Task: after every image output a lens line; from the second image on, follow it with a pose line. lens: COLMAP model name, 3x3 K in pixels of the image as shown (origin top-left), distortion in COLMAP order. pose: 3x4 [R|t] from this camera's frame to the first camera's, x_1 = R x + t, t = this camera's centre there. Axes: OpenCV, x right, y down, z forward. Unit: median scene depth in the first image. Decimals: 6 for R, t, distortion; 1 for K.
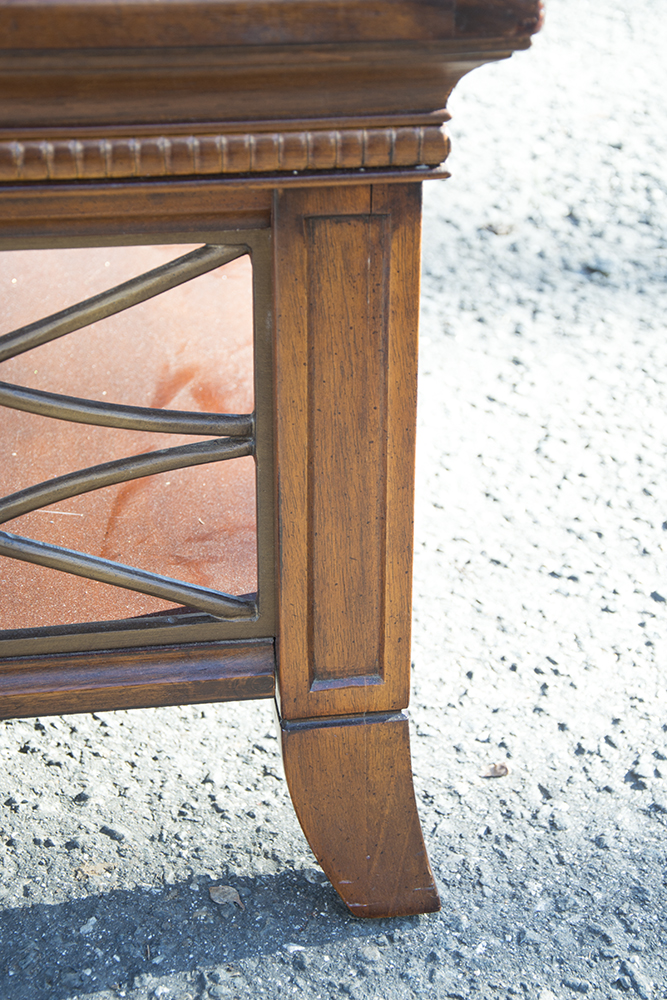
lens RADIAL K [[2147.7, 0, 333.5], [0, 2147.7, 500.0], [0, 0, 1]] dist [0.336911, 0.256748]
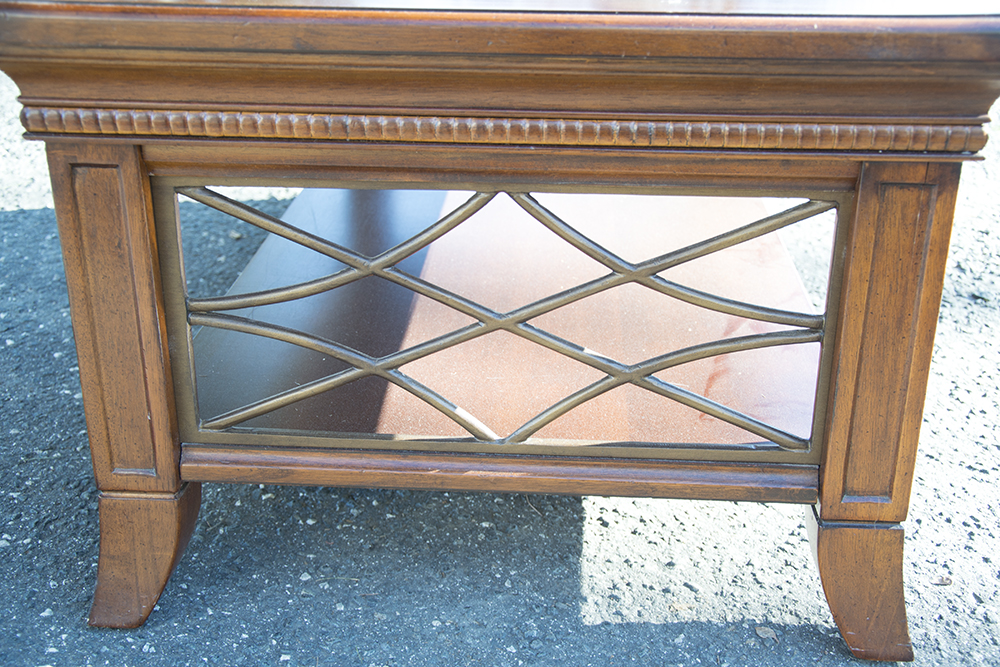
lens RADIAL K [[1223.7, 0, 500.0], [0, 1223.7, 333.5], [0, 0, 1]] dist [0.003222, 0.288740]
pose [[0.978502, 0.075903, -0.191763, -0.090935], [-0.095510, 0.990870, -0.095153, 0.076441], [0.182790, 0.111423, 0.976818, 0.084674]]
